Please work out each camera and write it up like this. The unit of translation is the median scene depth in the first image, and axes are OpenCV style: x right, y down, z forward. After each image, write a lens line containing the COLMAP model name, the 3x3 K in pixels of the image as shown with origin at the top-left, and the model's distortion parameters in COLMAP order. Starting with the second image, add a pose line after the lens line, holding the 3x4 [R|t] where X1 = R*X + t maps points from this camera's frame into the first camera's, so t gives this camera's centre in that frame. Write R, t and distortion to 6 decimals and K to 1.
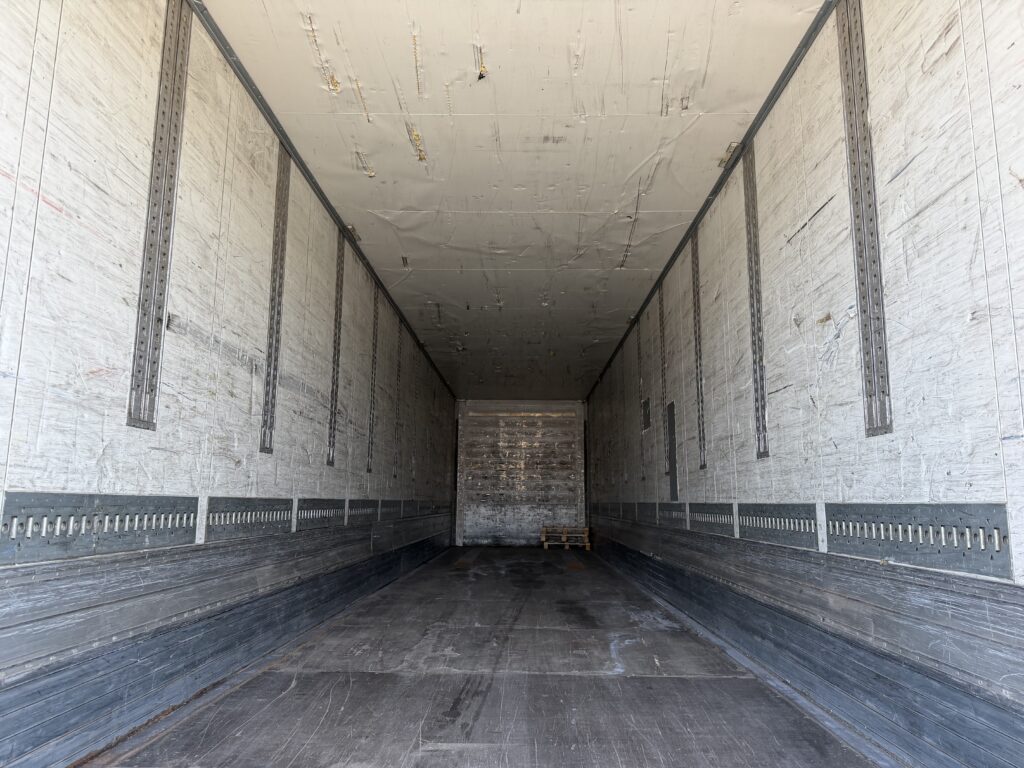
lens RADIAL K [[727.0, 0, 511.6], [0, 727.0, 384.3], [0, 0, 1]] dist [0.033974, -0.034067]
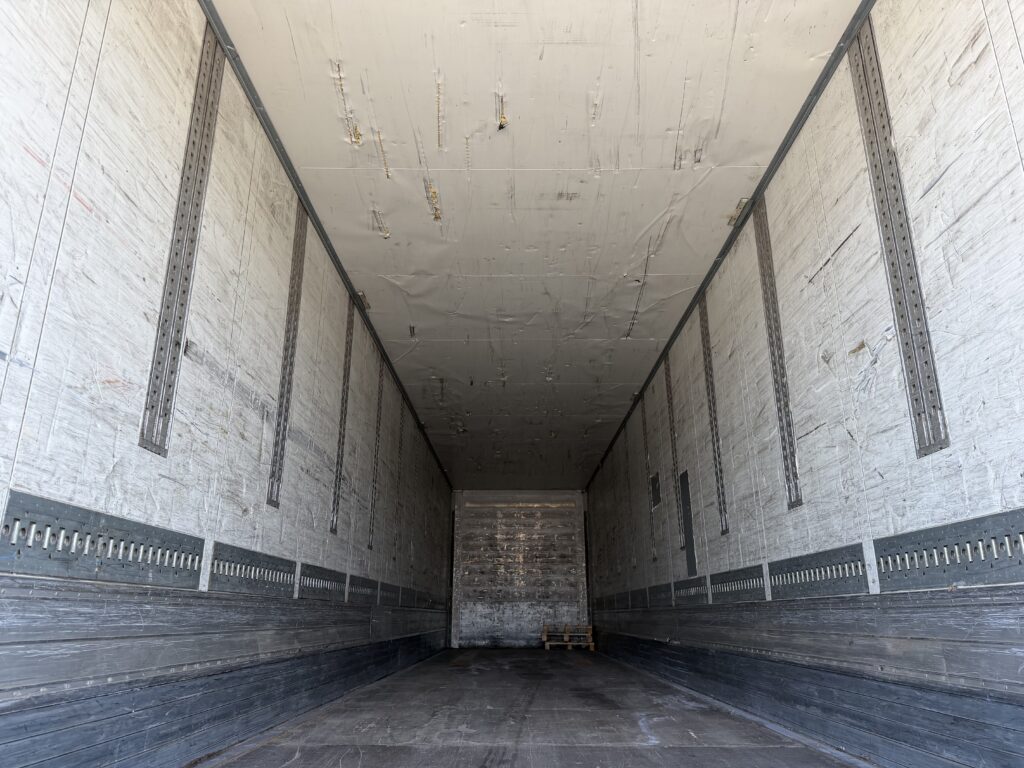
lens RADIAL K [[727.0, 0, 511.0], [0, 727.0, 381.3], [0, 0, 1]] dist [0.033974, -0.034067]
pose [[0.999920, -0.004114, 0.011970, -0.042830], [0.005812, 0.989345, -0.145472, 0.084361], [-0.011244, 0.145530, 0.989290, 0.038300]]
